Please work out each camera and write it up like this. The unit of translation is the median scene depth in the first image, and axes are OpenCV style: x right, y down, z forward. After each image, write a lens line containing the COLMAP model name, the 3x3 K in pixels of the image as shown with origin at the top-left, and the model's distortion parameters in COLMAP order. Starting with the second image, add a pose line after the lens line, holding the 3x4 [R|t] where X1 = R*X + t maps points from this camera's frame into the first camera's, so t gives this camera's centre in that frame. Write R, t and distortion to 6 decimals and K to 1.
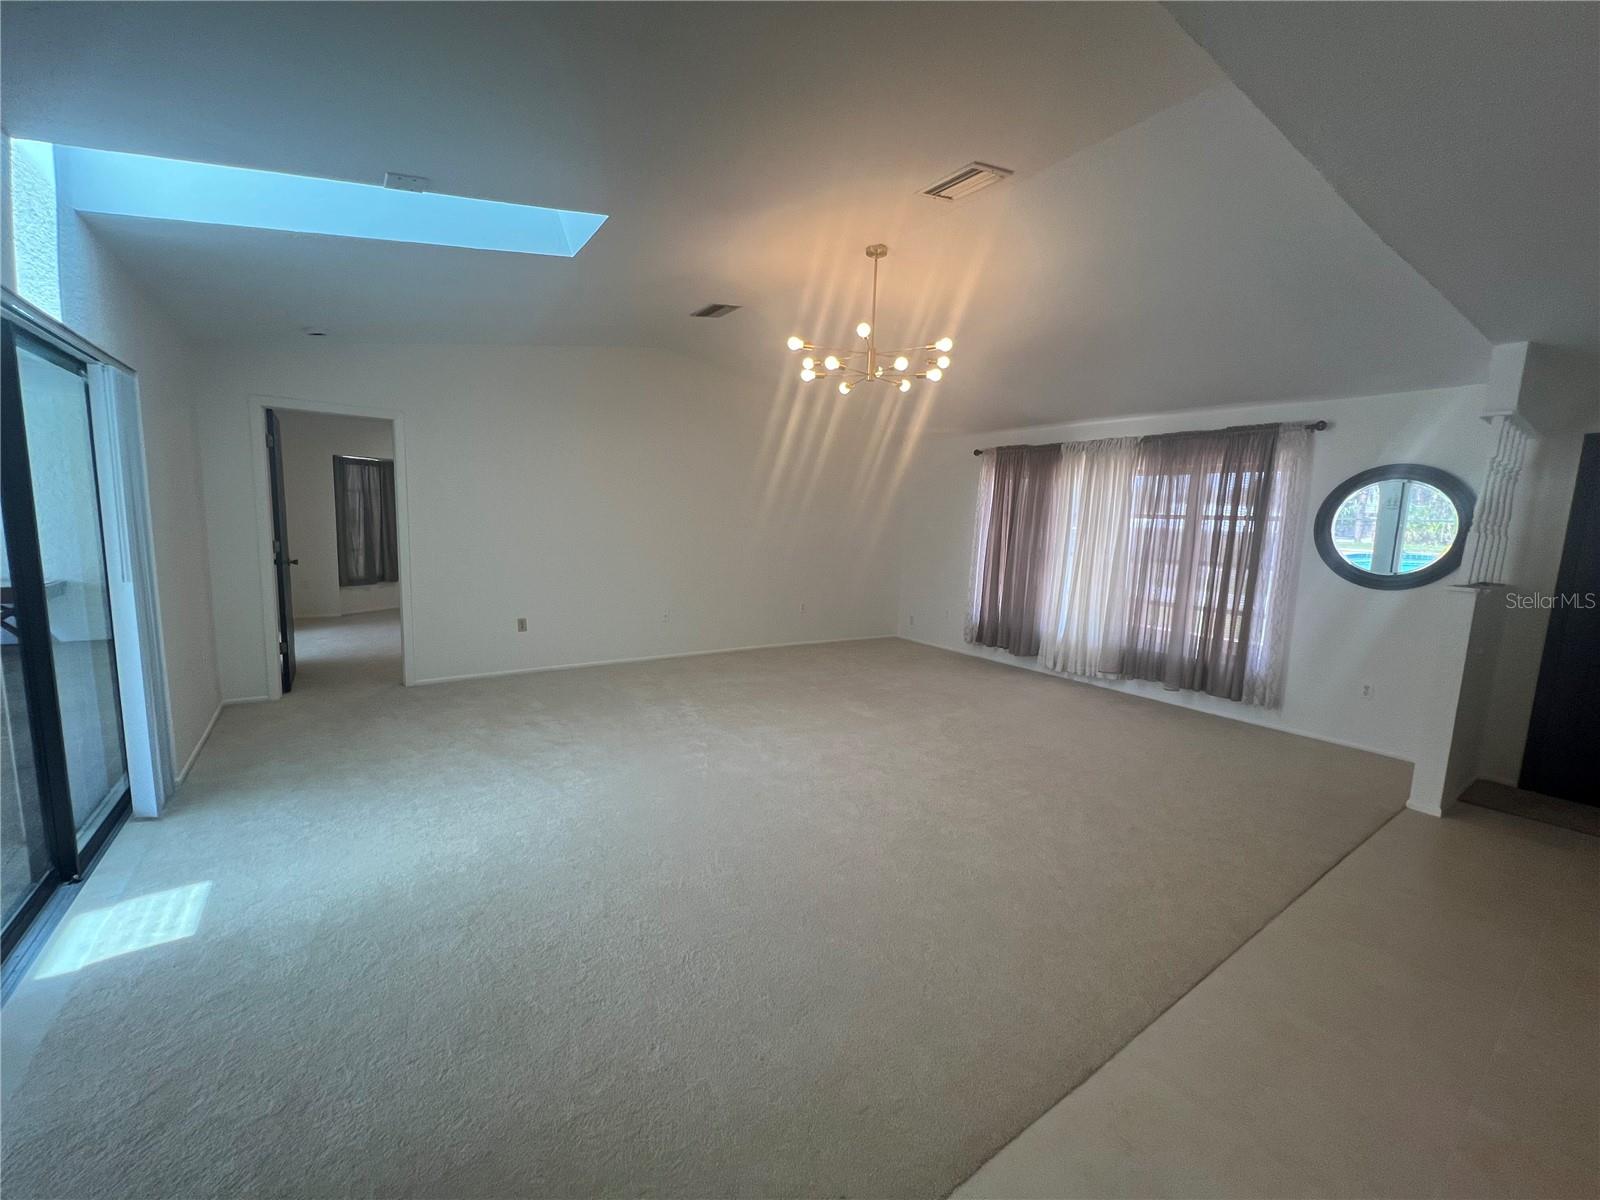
lens RADIAL K [[645.0, 0, 799.2], [0, 645.0, 603.9], [0, 0, 1]] dist [-0.002656, 0.000589]
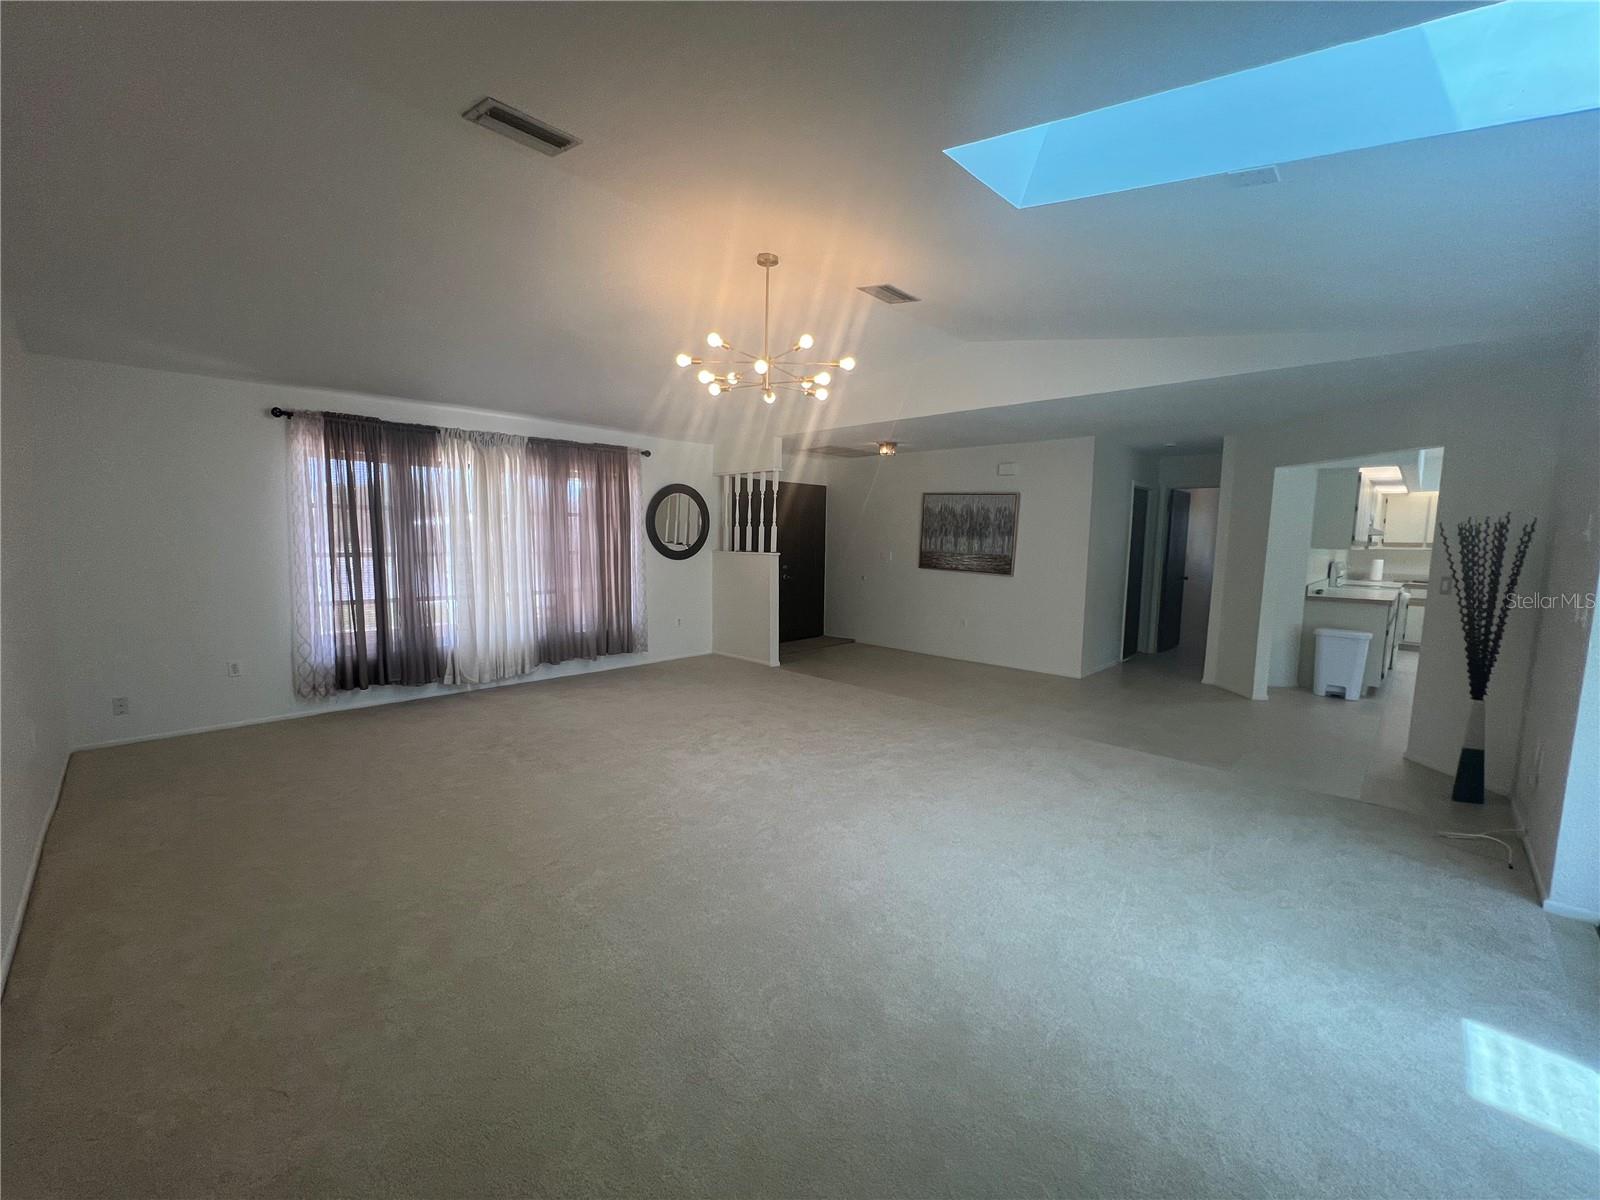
lens RADIAL K [[645.0, 0, 799.2], [0, 645.0, 603.9], [0, 0, 1]] dist [-0.002656, 0.000589]
pose [[-0.177365, -0.139795, 0.974166, -0.610972], [0.113276, 0.980381, 0.161311, -0.112440], [-0.977604, 0.138960, -0.158050, 0.771600]]
